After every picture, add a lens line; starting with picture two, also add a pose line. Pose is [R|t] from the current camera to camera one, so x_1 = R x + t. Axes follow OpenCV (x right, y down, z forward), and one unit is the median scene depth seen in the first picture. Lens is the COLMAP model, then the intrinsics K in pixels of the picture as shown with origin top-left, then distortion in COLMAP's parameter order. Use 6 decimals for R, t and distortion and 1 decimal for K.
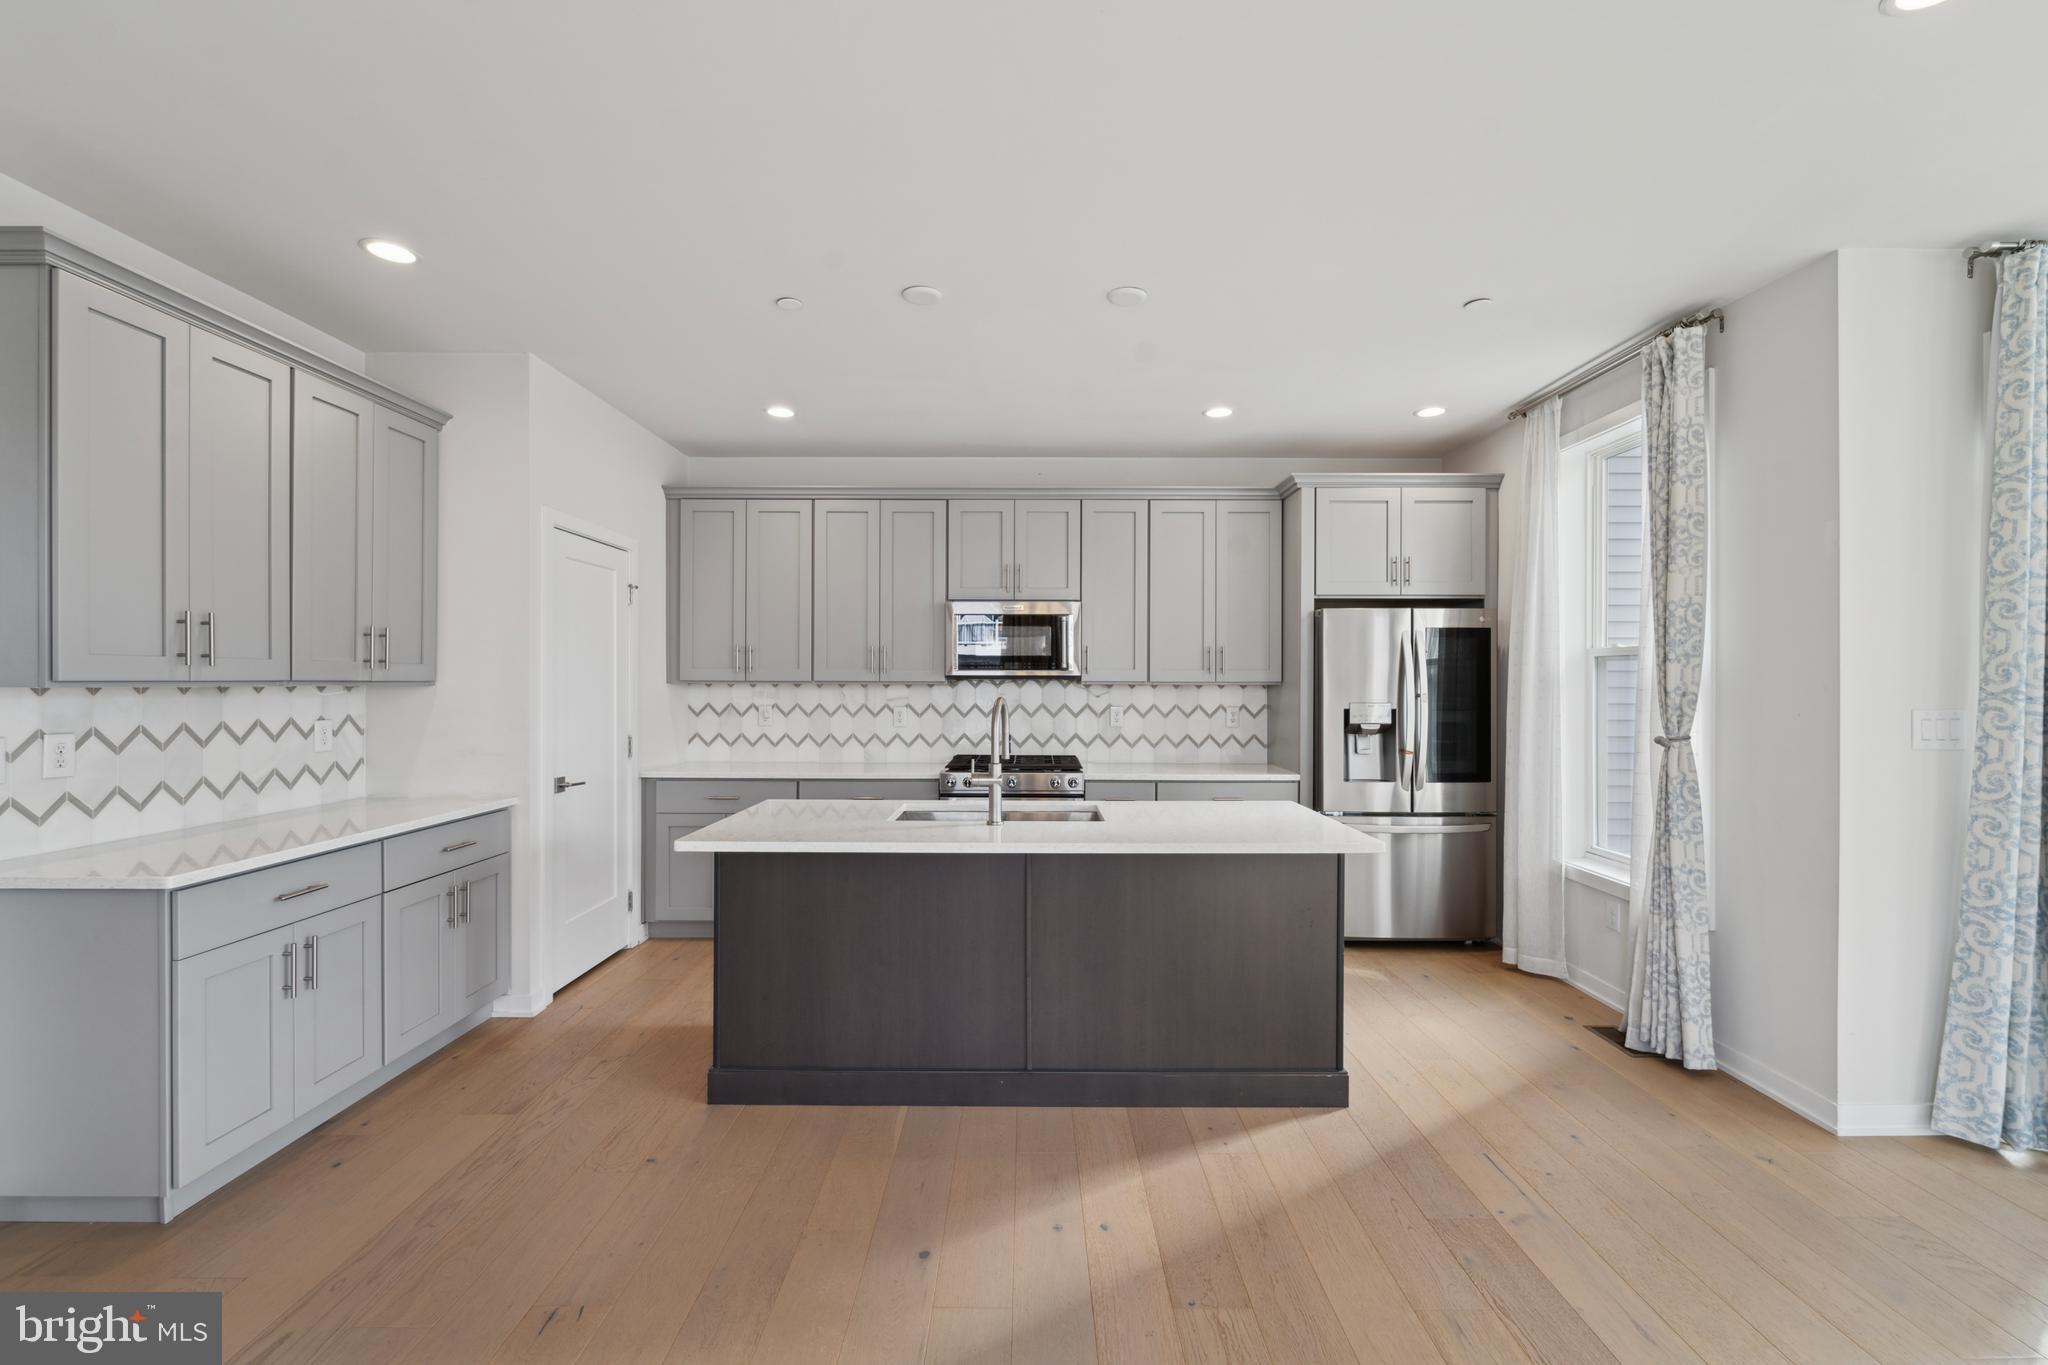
lens RADIAL K [[838.1, 0, 1026.7], [0, 838.1, 681.7], [0, 0, 1]] dist [0.005686, -0.003617]
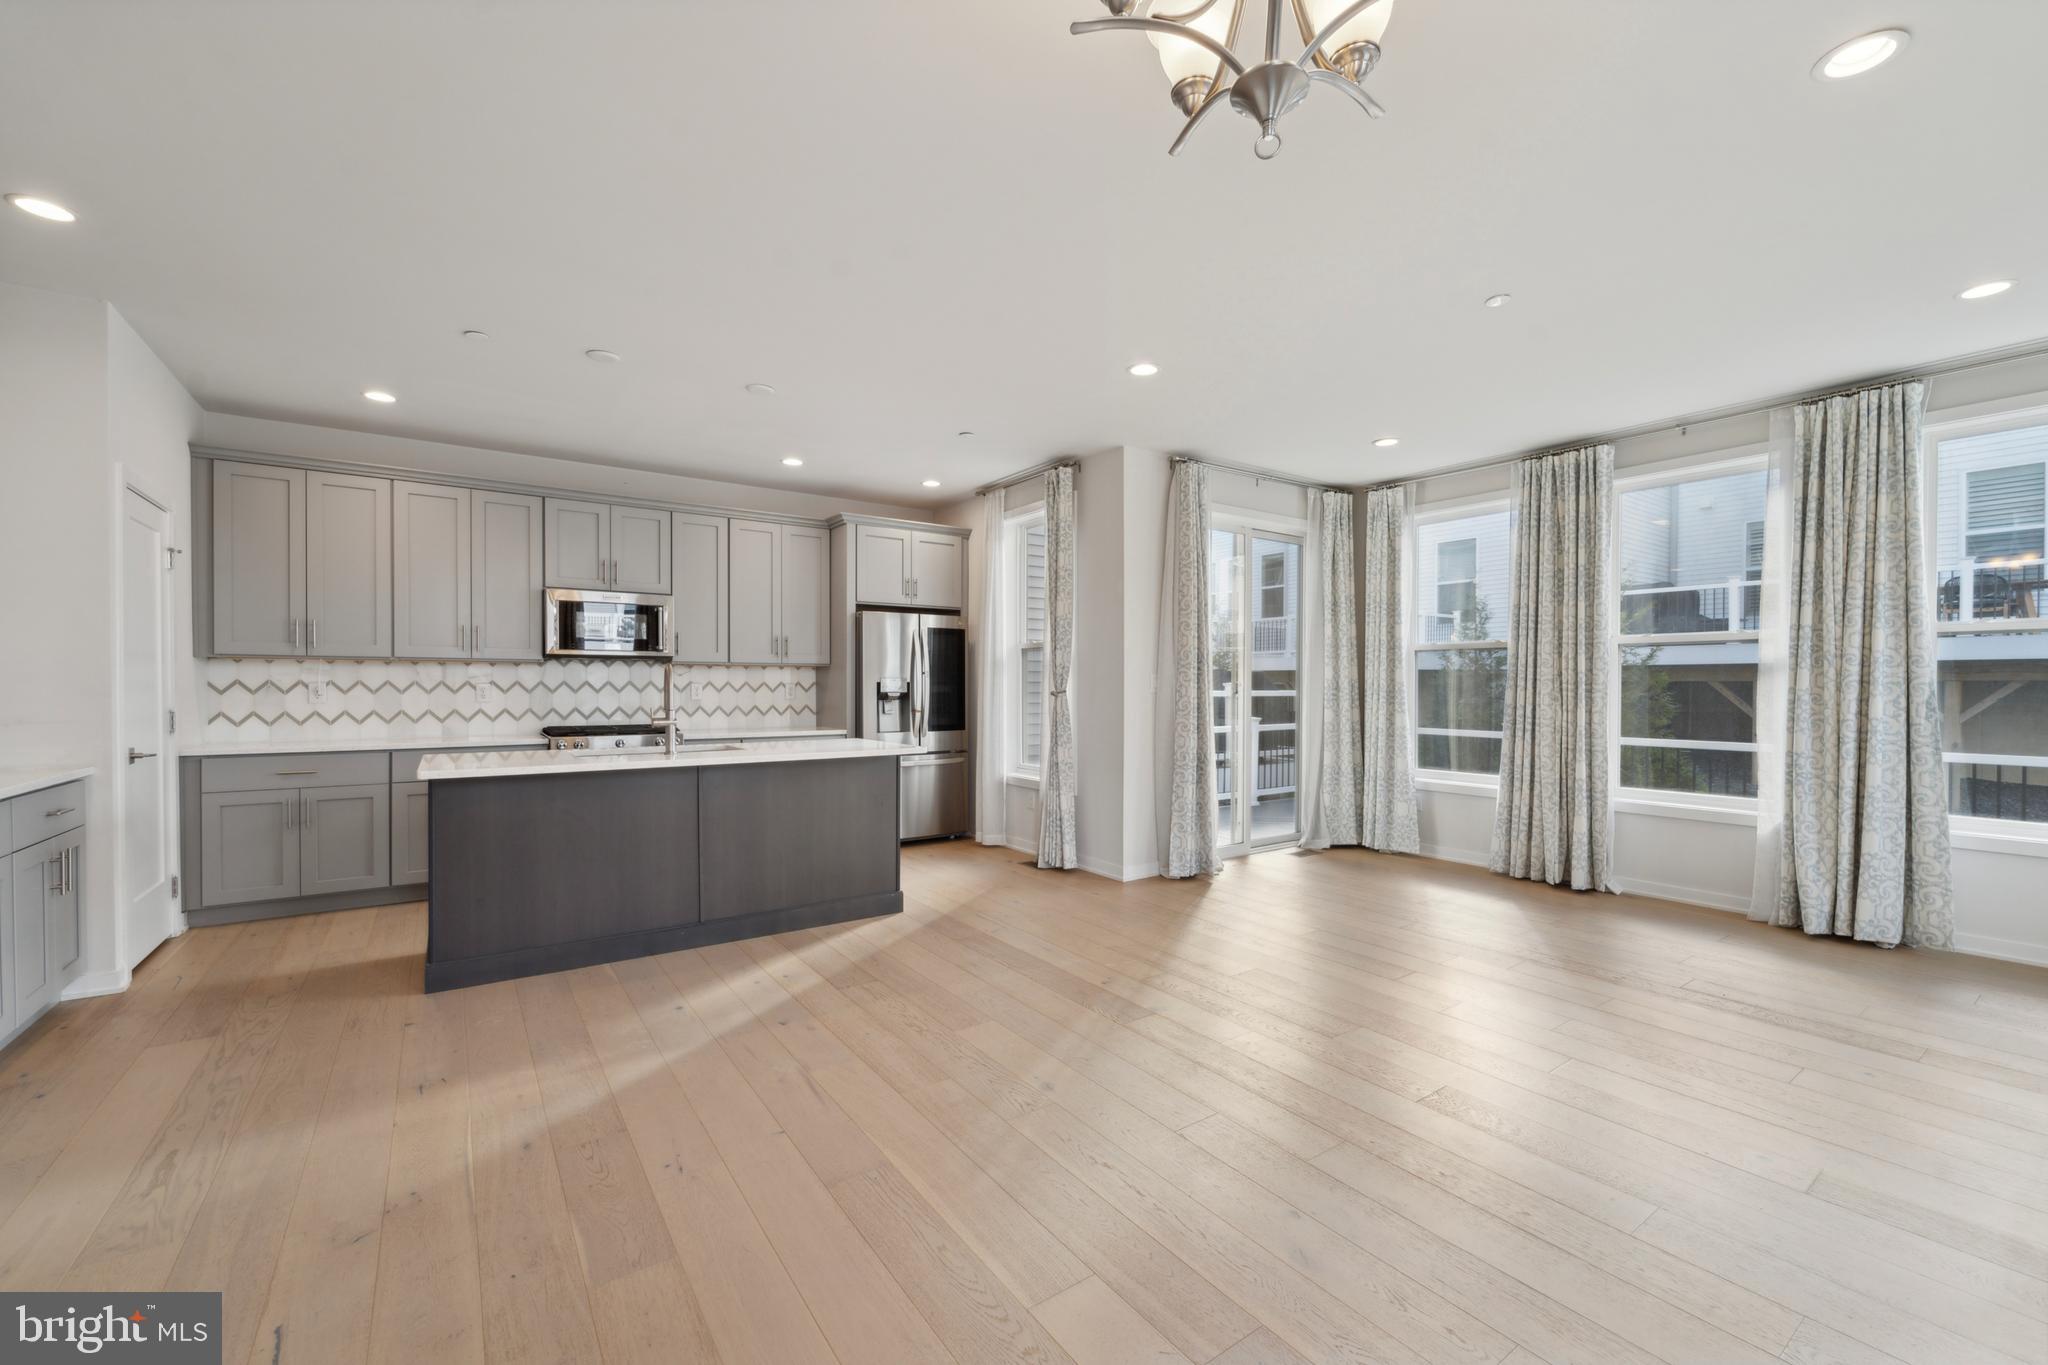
lens RADIAL K [[838.1, 0, 1029.9], [0, 838.1, 683.0], [0, 0, 1]] dist [0.005686, -0.003617]
pose [[0.815773, -0.000469, 0.578372, -0.263389], [0.000824, 1.000000, -0.000350, 0.039161], [-0.578371, 0.000762, 0.815773, -0.353716]]
